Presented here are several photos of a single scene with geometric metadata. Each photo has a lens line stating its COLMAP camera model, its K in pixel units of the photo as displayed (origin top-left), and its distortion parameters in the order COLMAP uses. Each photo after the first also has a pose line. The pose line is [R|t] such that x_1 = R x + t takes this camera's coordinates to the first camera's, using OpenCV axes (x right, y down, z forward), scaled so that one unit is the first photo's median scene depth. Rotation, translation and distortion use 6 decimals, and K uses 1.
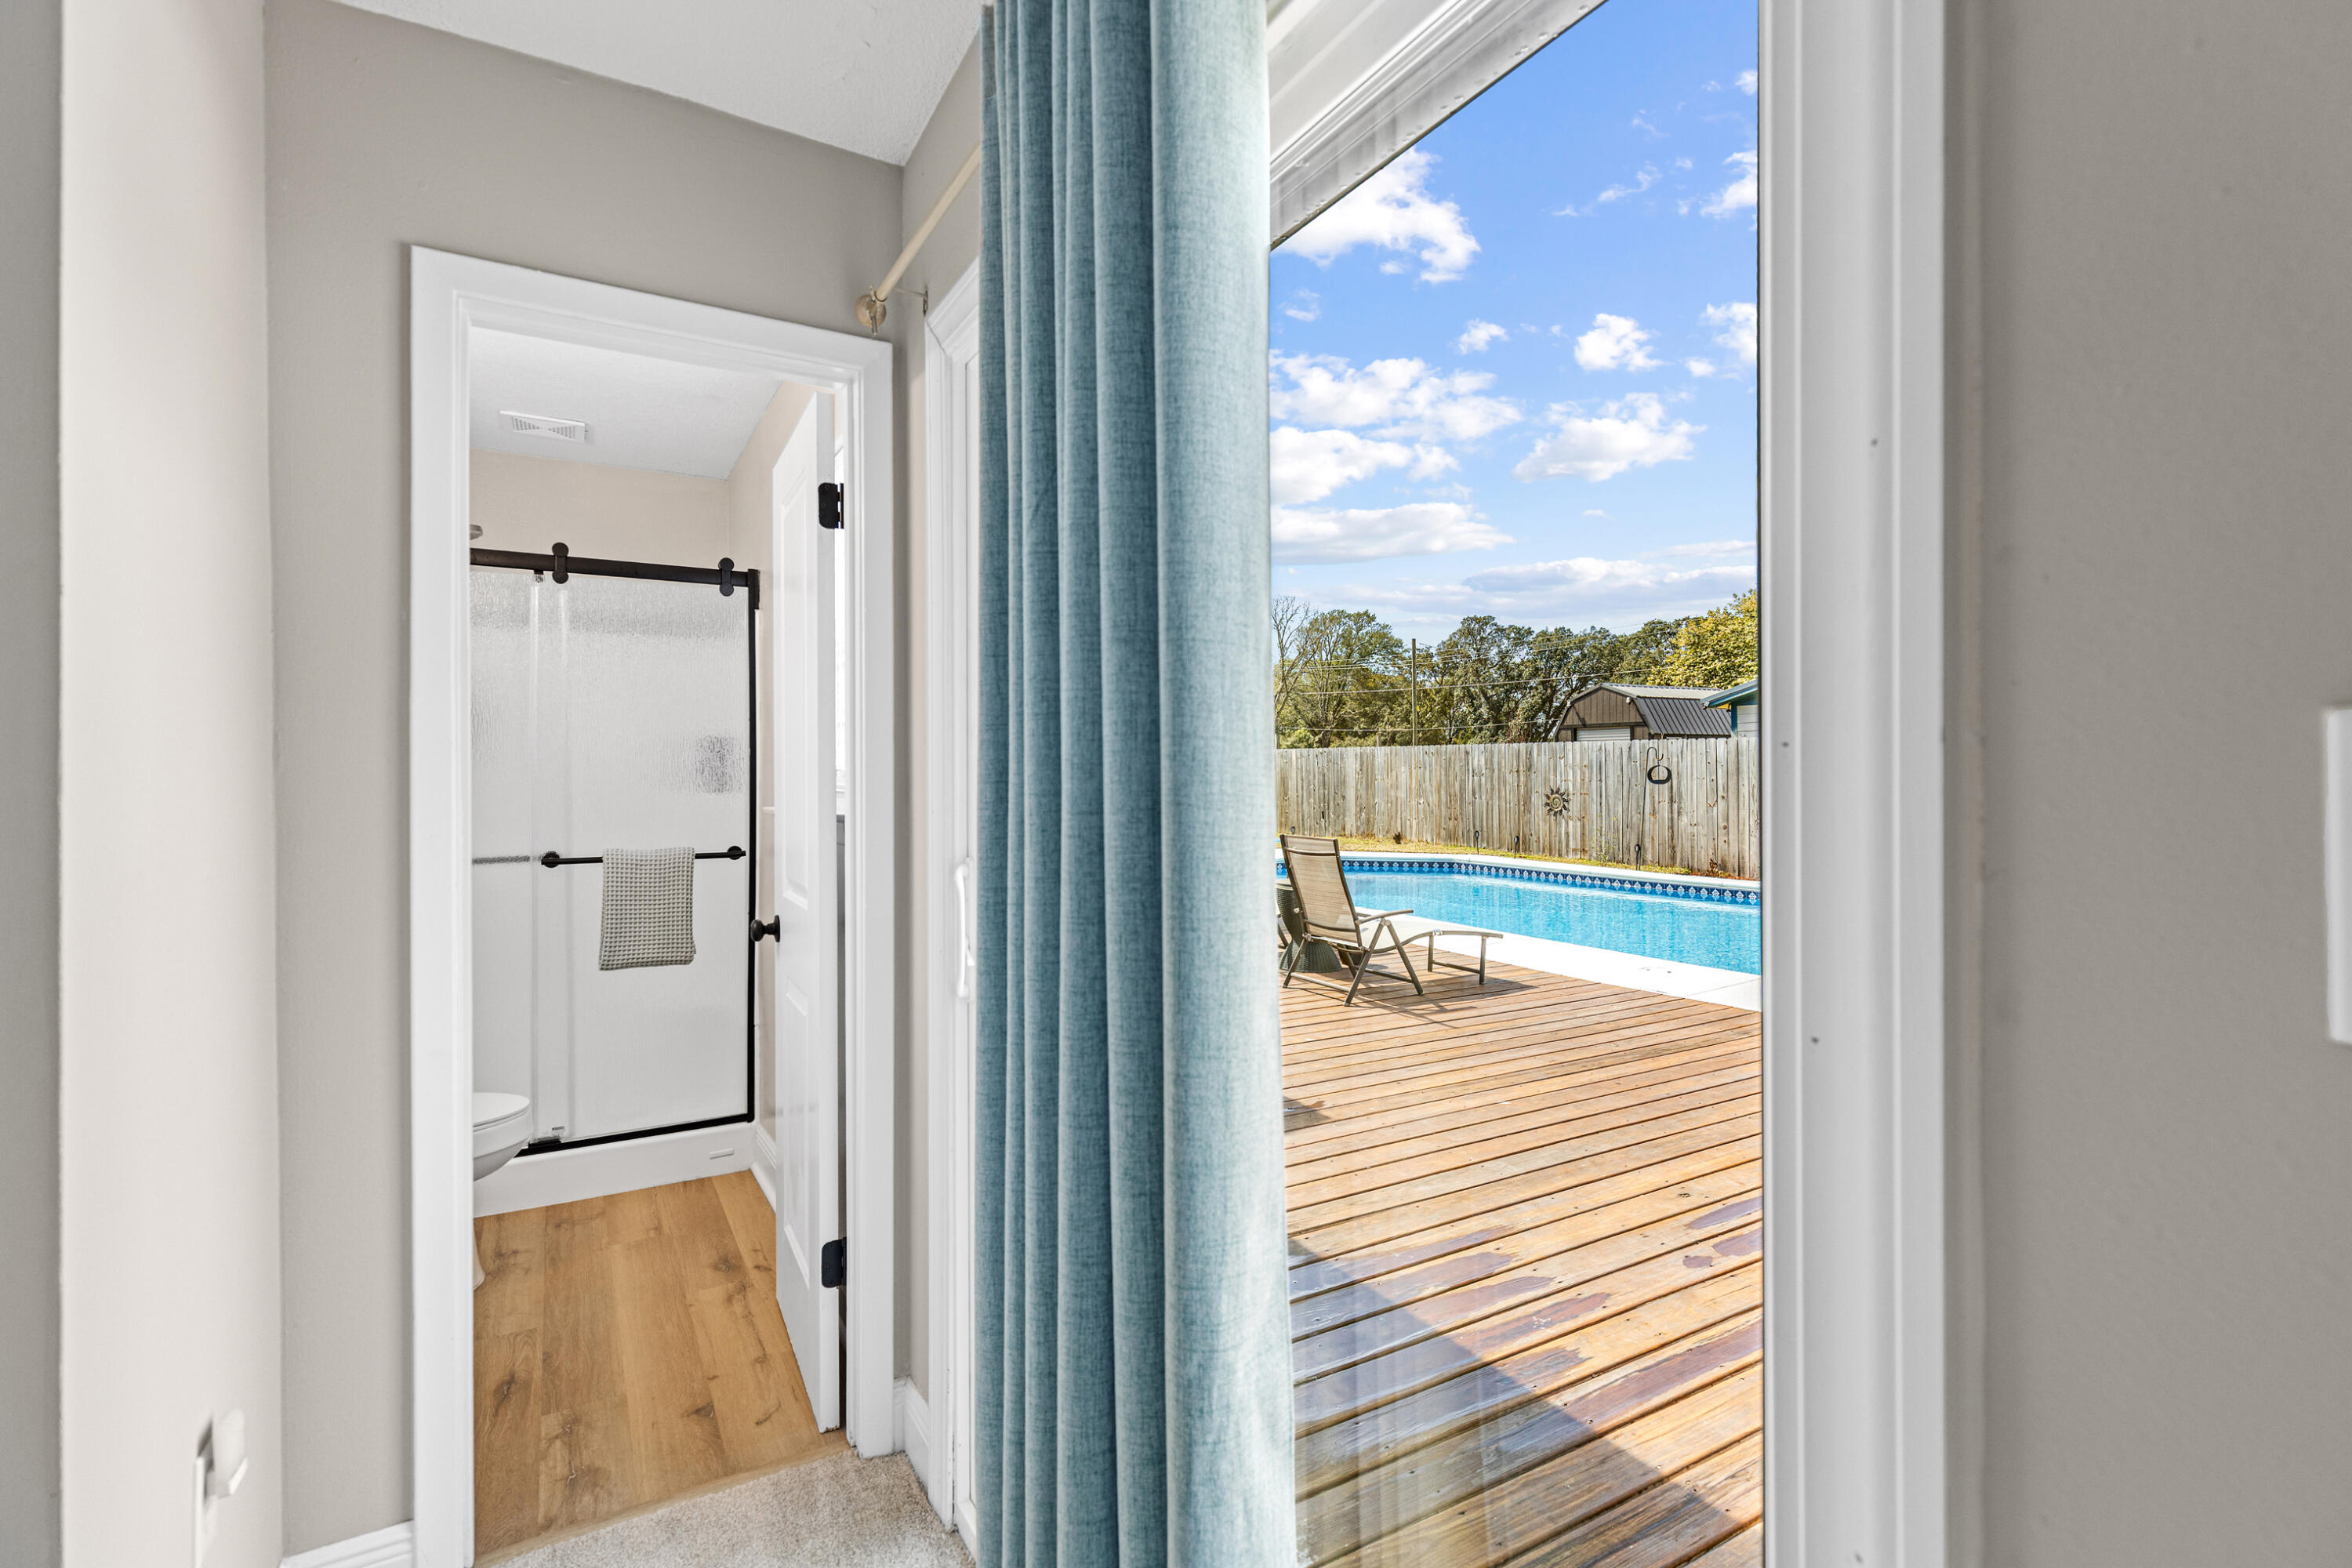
lens RADIAL K [[1071.1, 0, 1173.3], [0, 1071.1, 792.2], [0, 0, 1]] dist [0.000646, 0.000125]
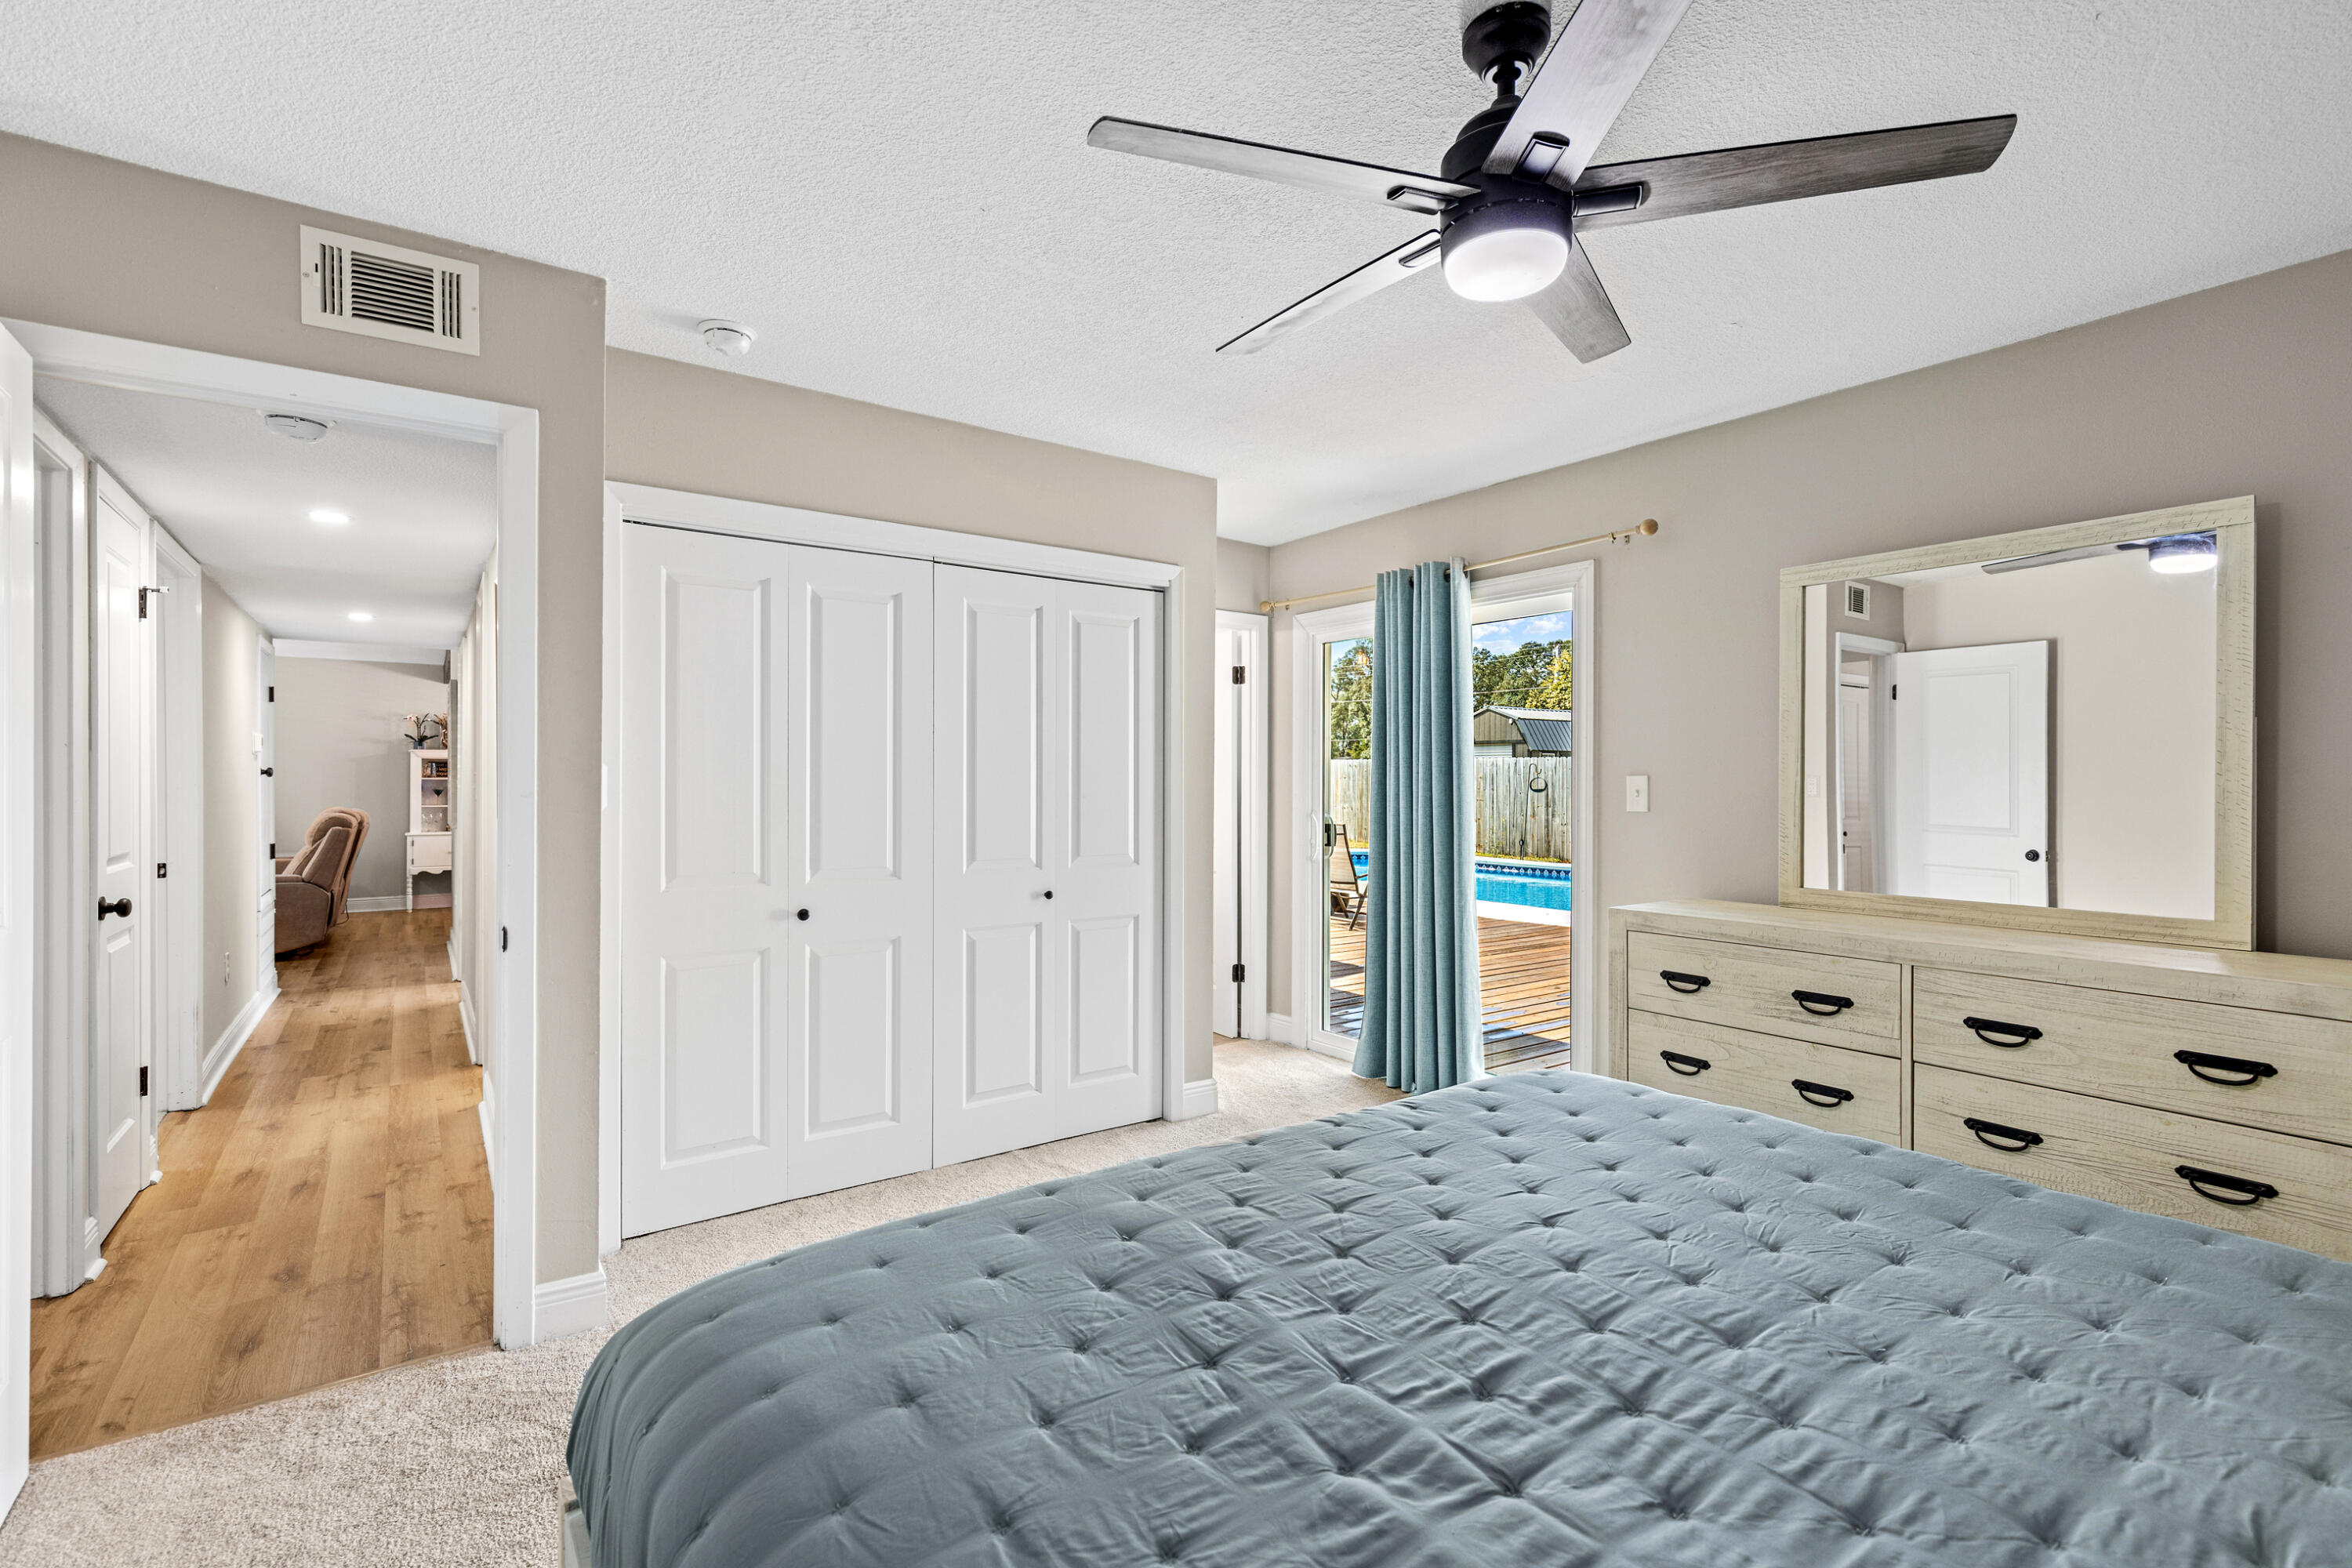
lens RADIAL K [[1062.6, 0, 1177.5], [0, 1062.6, 805.1], [0, 0, 1]] dist [0.002635, 0.000706]
pose [[0.994690, 0.005303, 0.102777, -0.091084], [-0.005748, 0.999975, 0.004030, 0.003960], [-0.102754, -0.004600, 0.994696, -0.189096]]
